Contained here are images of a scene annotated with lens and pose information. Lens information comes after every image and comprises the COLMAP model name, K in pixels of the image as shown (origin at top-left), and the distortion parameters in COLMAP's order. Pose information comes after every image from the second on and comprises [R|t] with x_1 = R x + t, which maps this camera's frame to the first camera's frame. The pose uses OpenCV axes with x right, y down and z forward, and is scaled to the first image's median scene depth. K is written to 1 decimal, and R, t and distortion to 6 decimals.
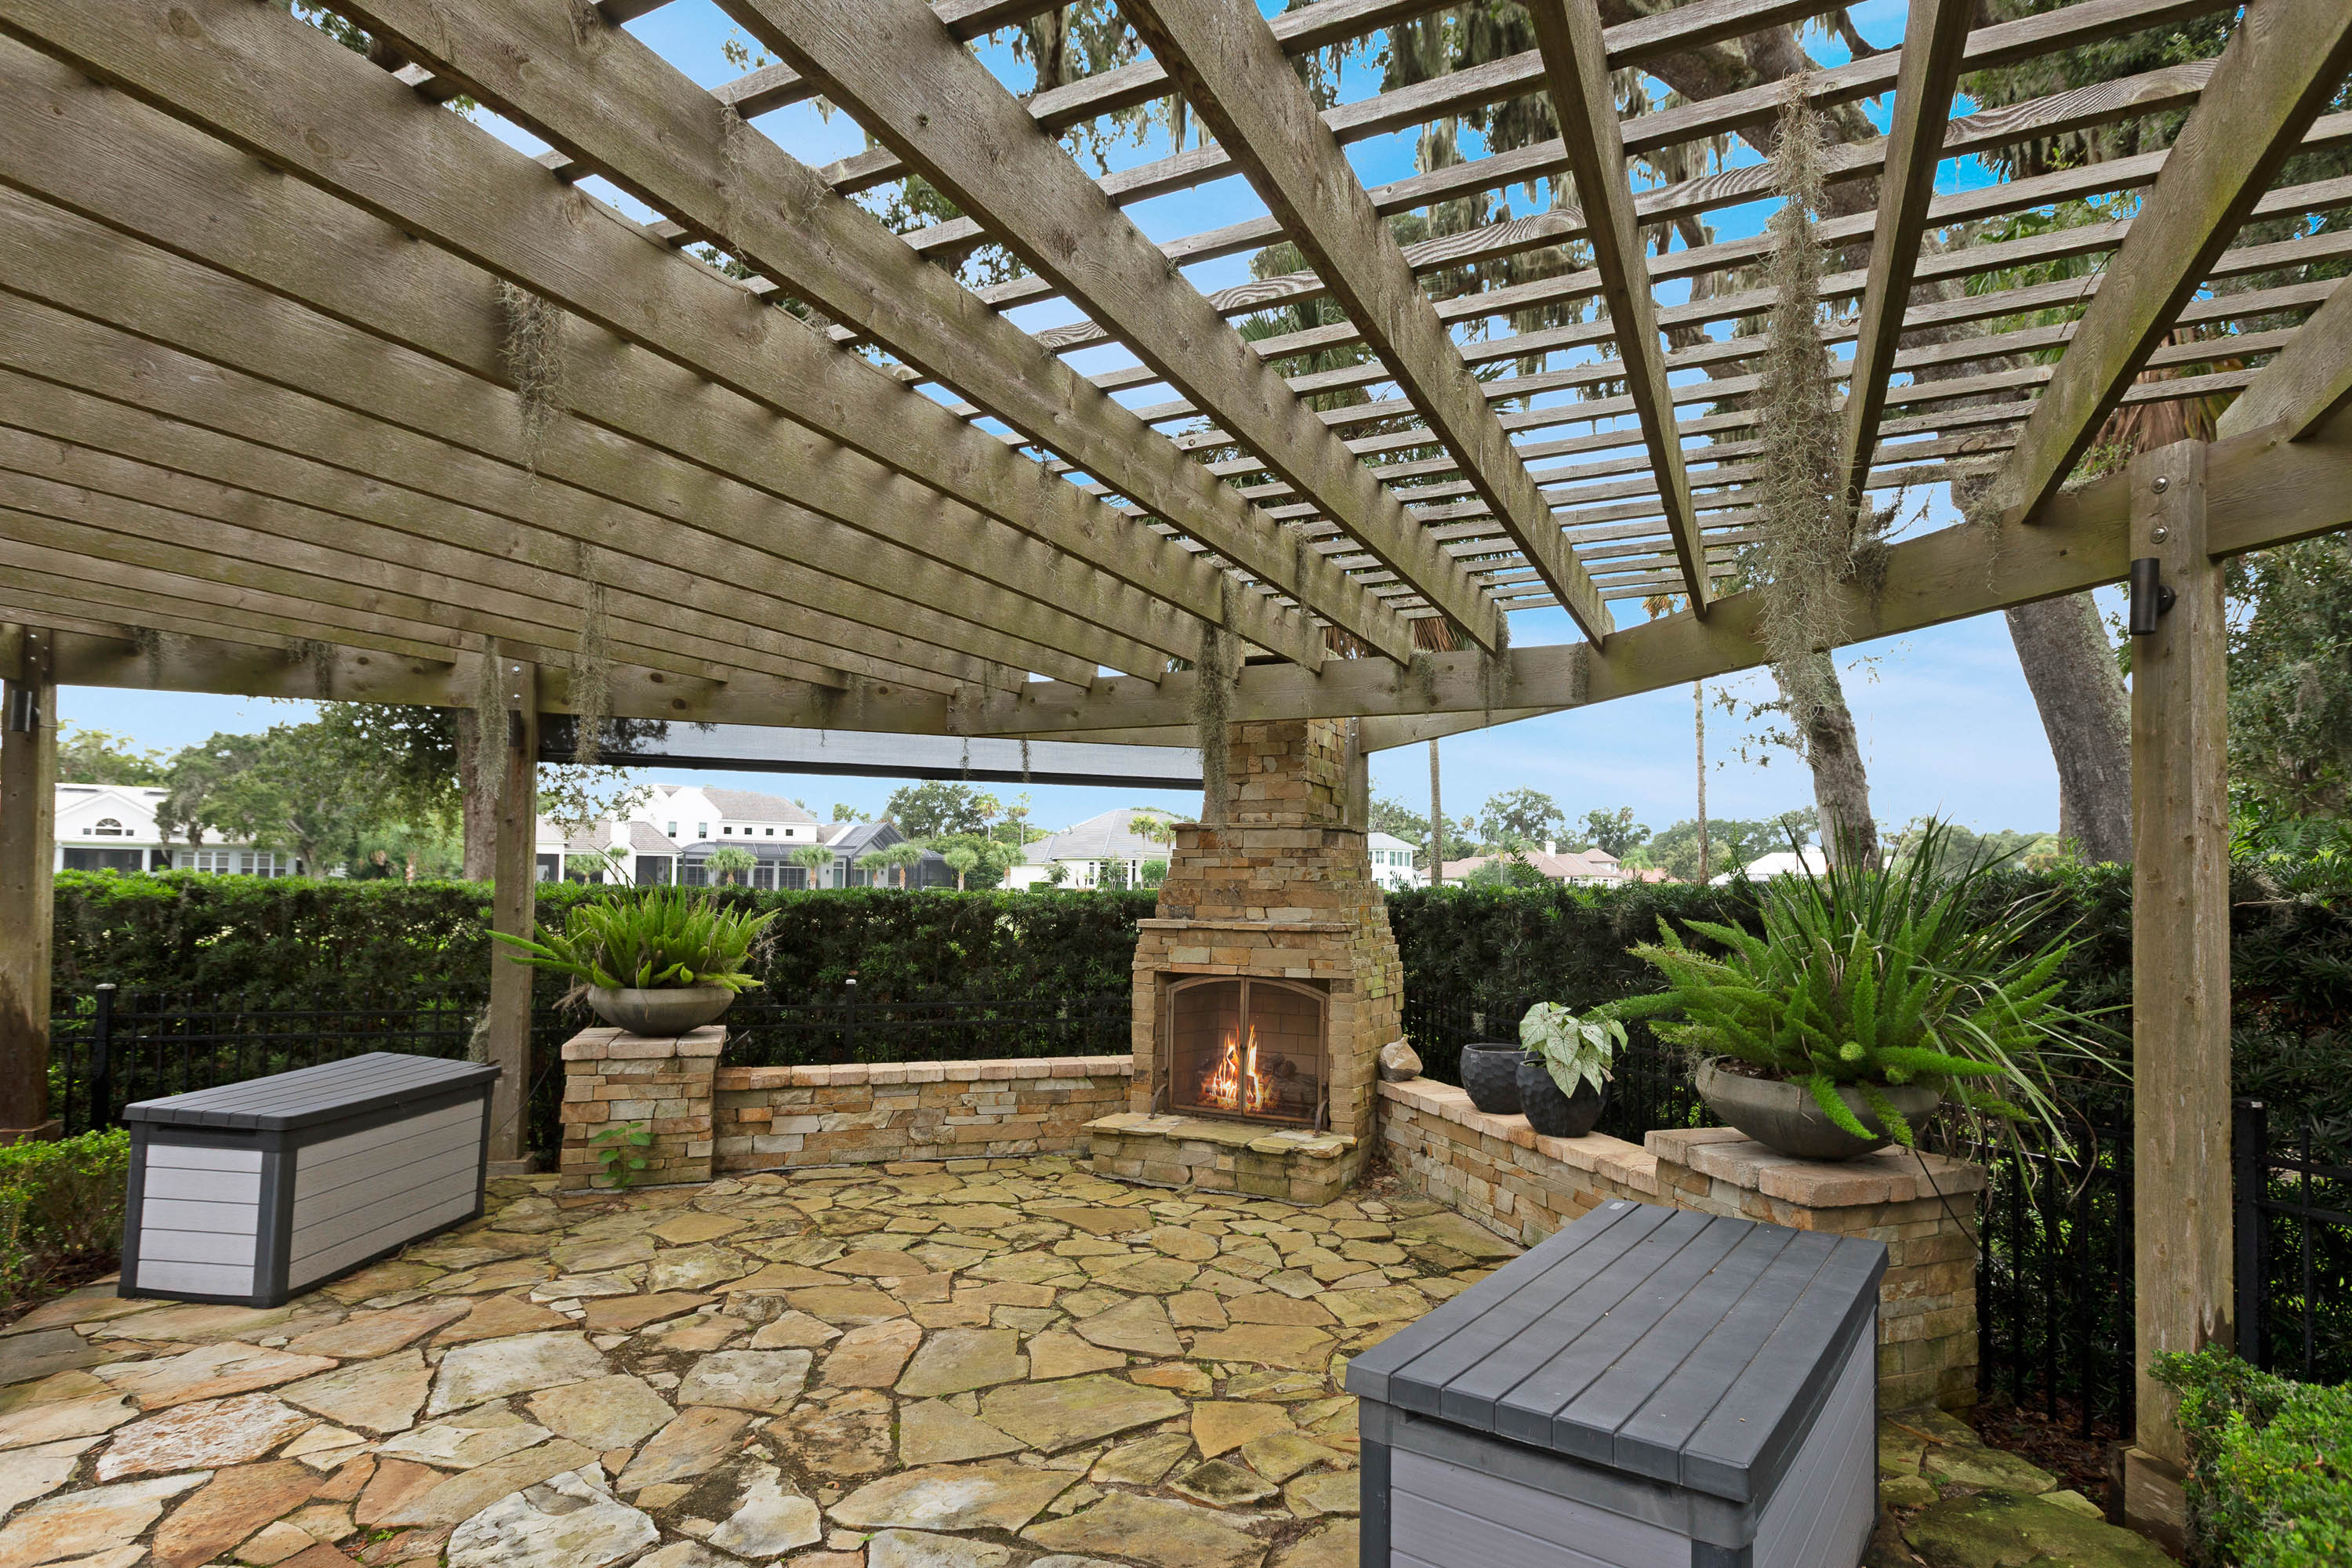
lens RADIAL K [[1038.9, 0, 1181.0], [0, 1038.9, 852.5], [0, 0, 1]] dist [0.039729, -0.000273]
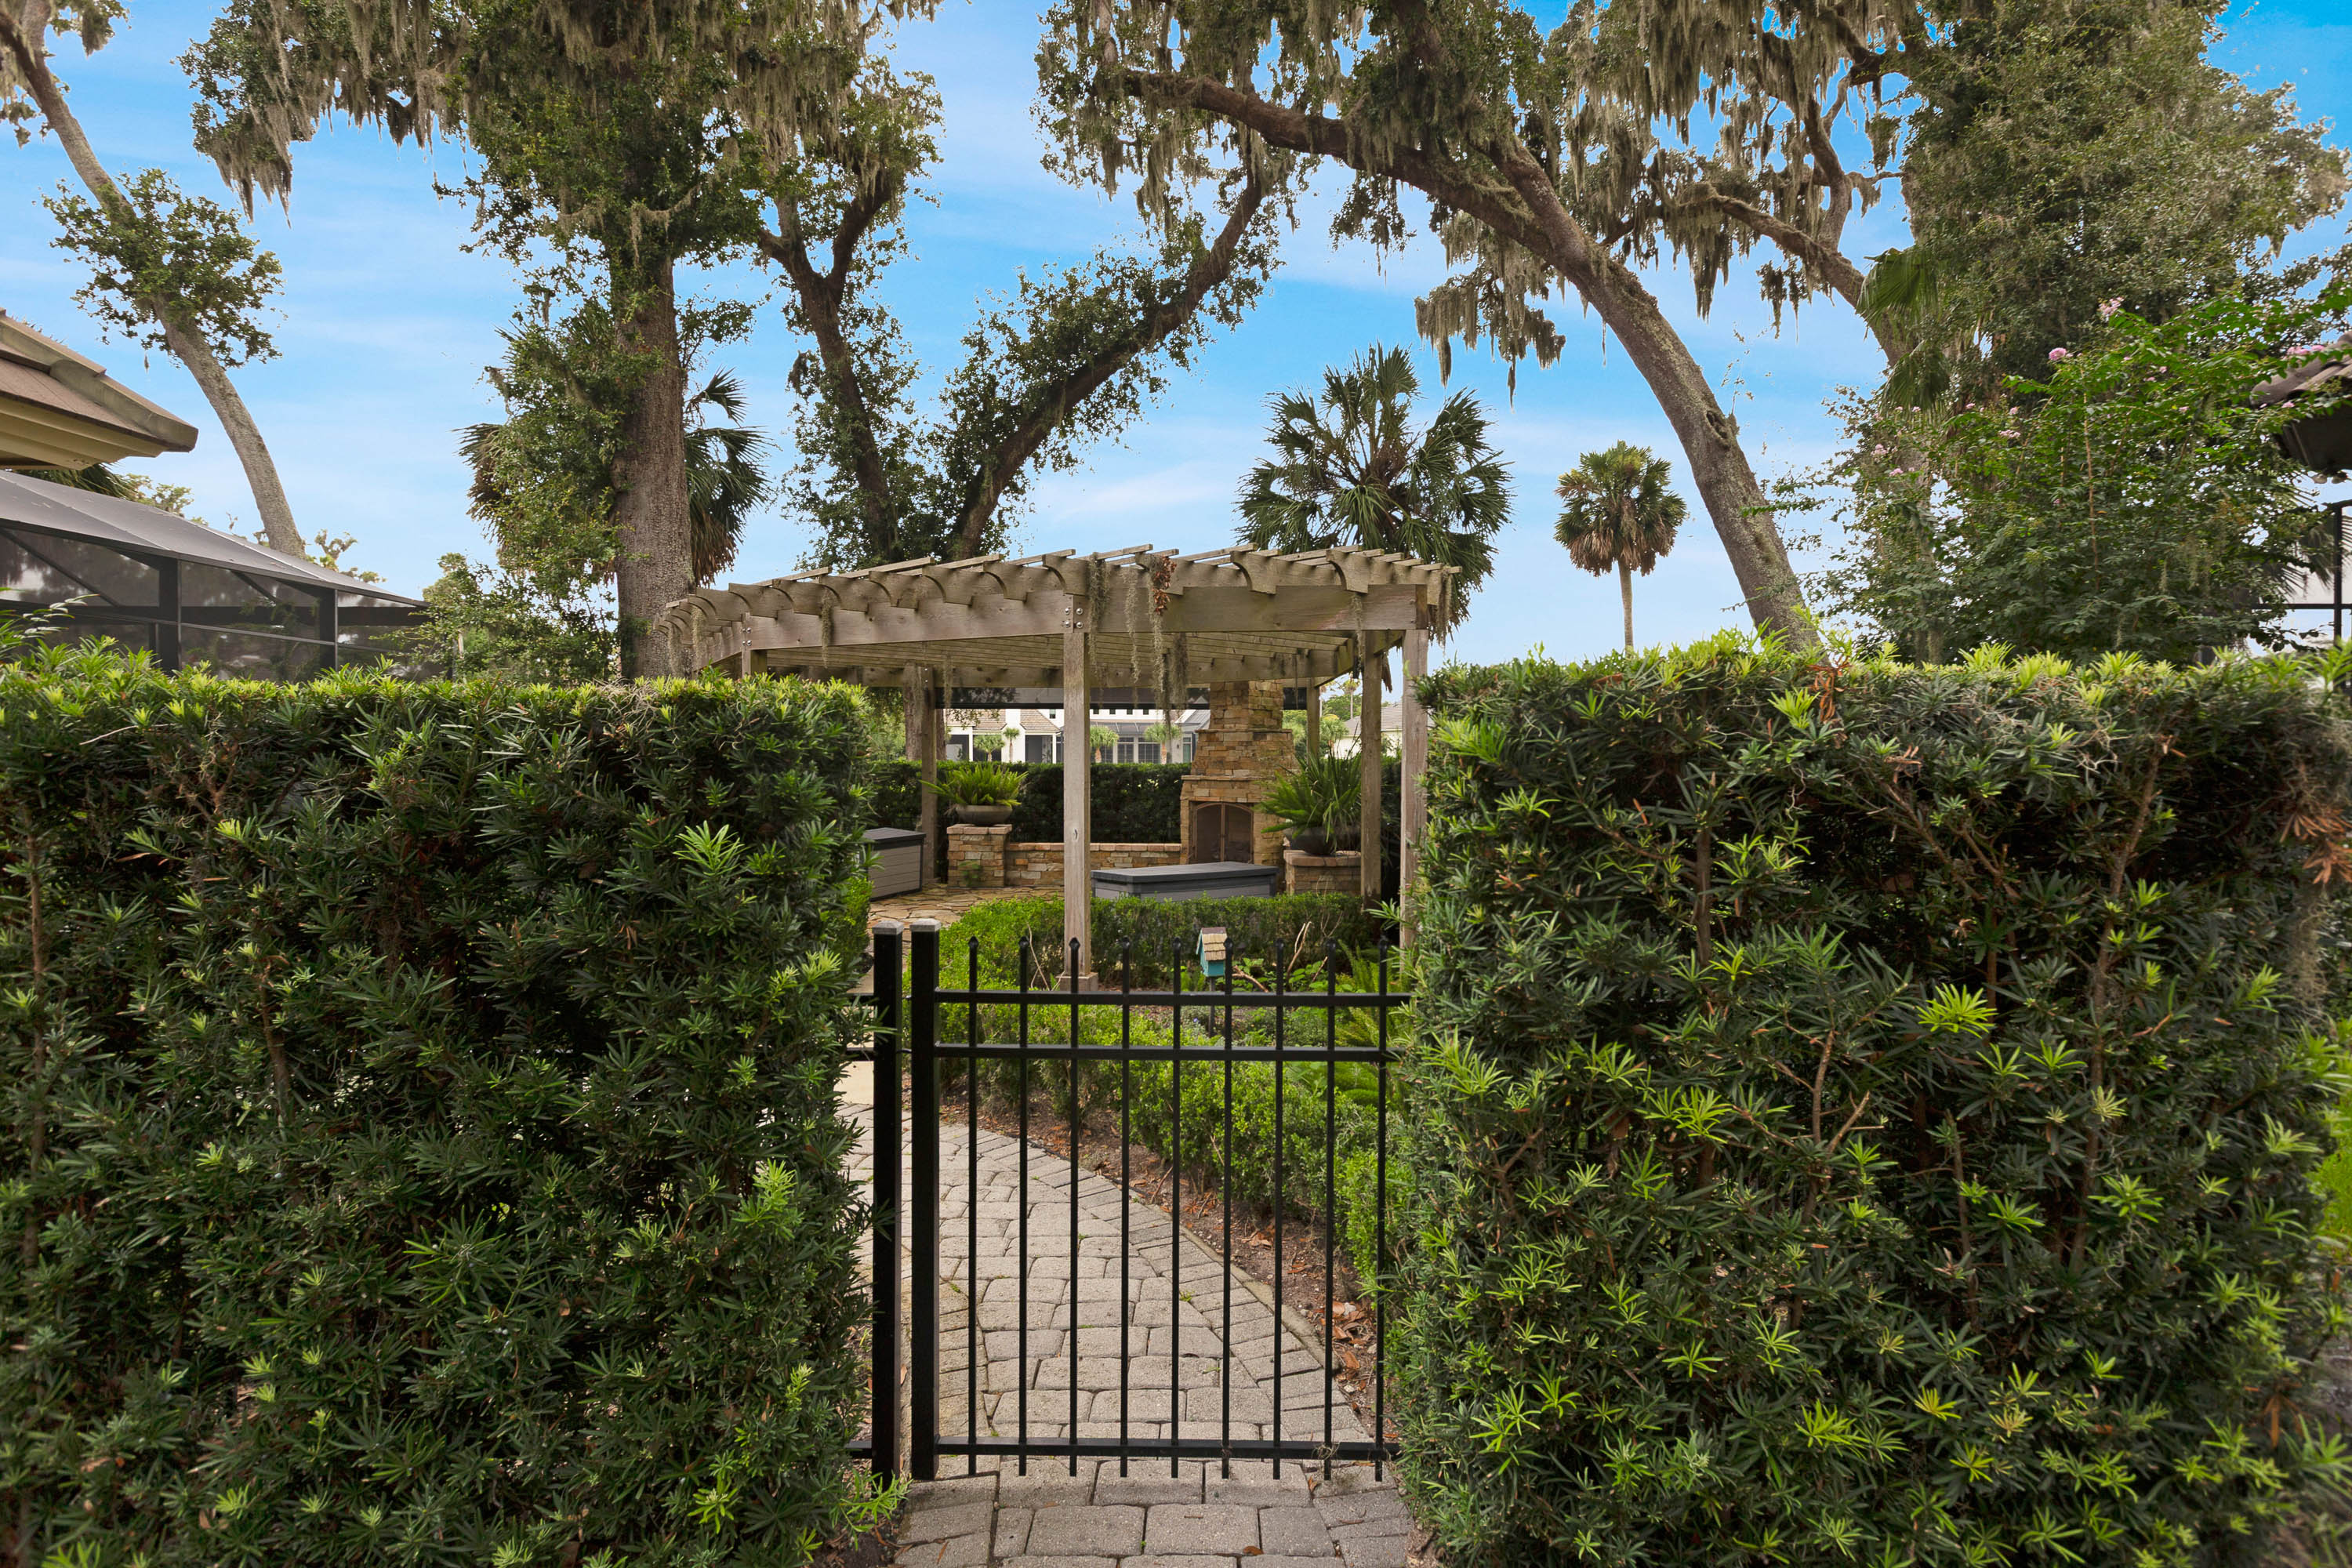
lens RADIAL K [[1259.5, 0, 1176.0], [0, 1259.5, 784.0], [0, 0, 1]] dist [0.058102, 0.000064]
pose [[0.928689, -0.001608, -0.370857, 0.902277], [0.021211, 0.998584, 0.048785, -0.043635], [0.370253, -0.053172, 0.927408, -1.375187]]
